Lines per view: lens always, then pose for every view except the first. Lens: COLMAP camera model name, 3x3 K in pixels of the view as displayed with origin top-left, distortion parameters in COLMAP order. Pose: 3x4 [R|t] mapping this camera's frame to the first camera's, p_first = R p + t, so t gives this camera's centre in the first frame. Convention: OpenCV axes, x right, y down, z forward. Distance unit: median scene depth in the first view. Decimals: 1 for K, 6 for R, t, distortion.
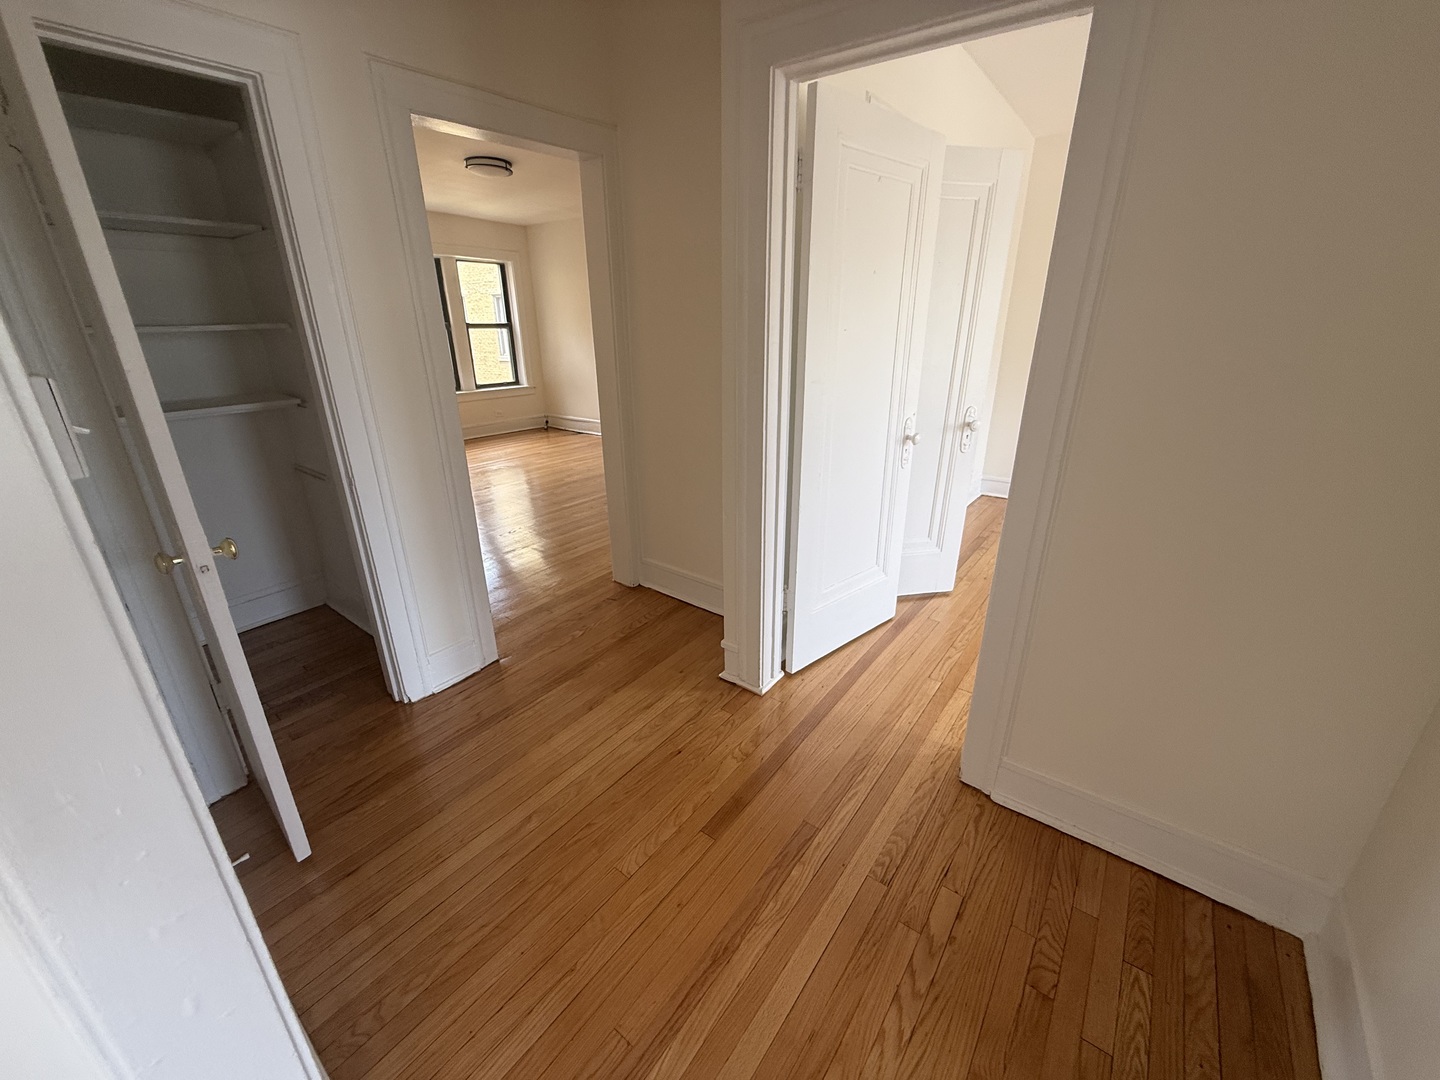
lens RADIAL K [[574.5, 0, 717.7], [0, 574.5, 536.0], [0, 0, 1]] dist [-0.000162, 0.000208]
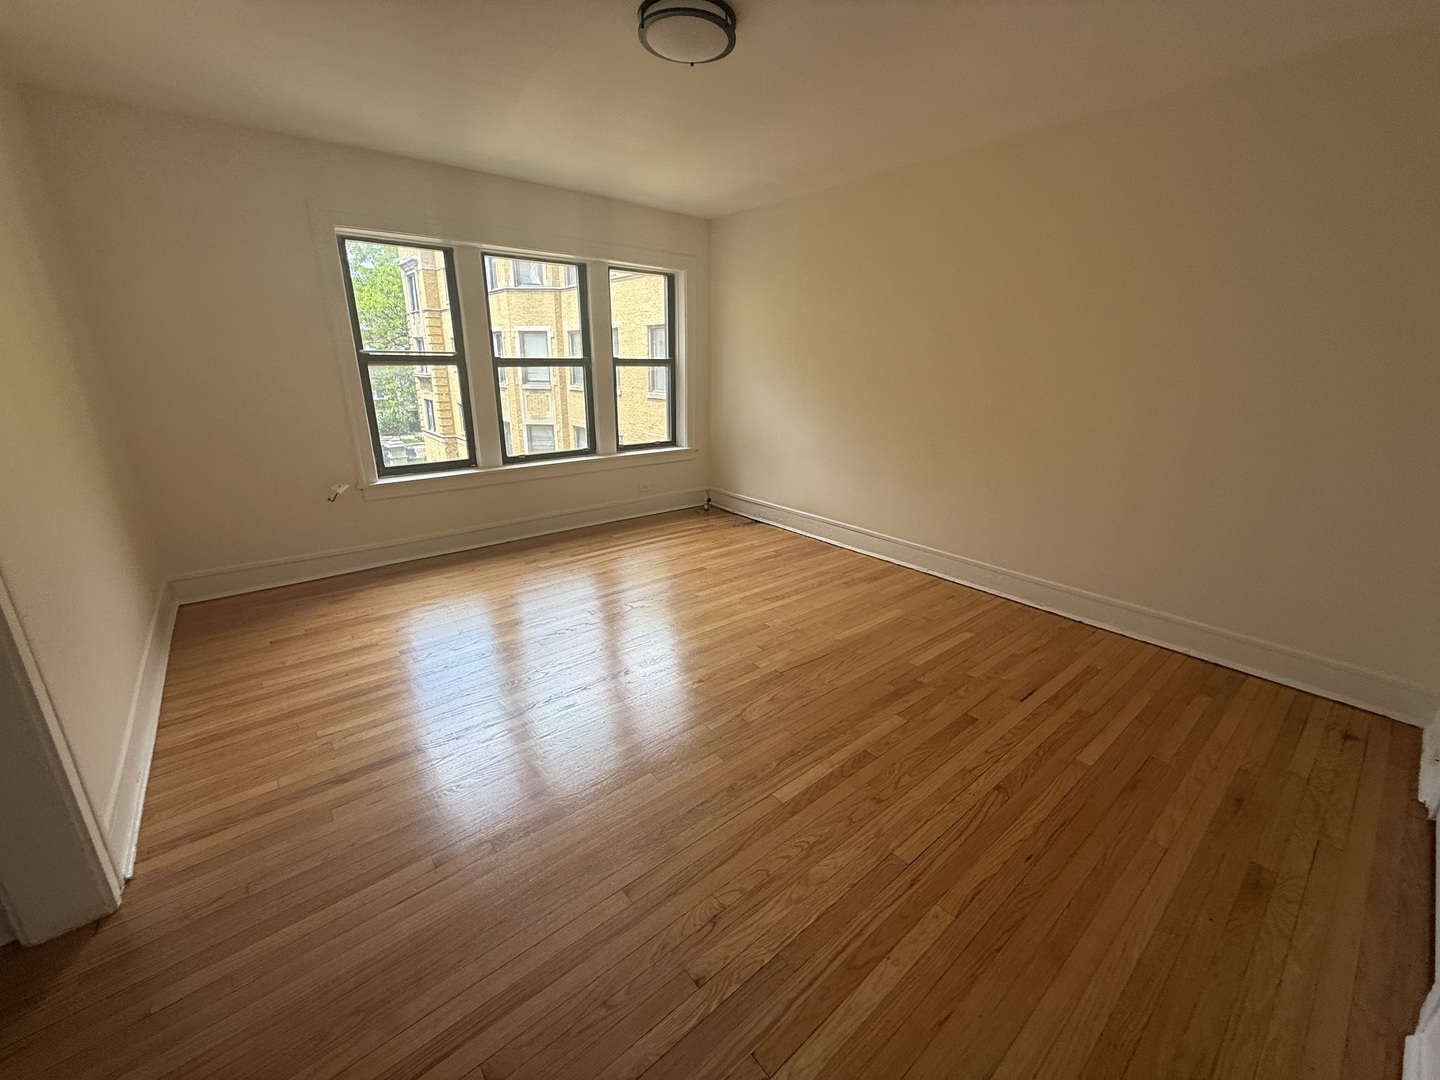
lens RADIAL K [[574.5, 0, 717.7], [0, 574.5, 536.0], [0, 0, 1]] dist [-0.000162, 0.000208]
pose [[0.974342, 0.084197, -0.208731, -0.147841], [-0.095465, 0.994438, -0.044489, -0.133956], [0.203825, 0.063274, 0.976961, 0.350595]]
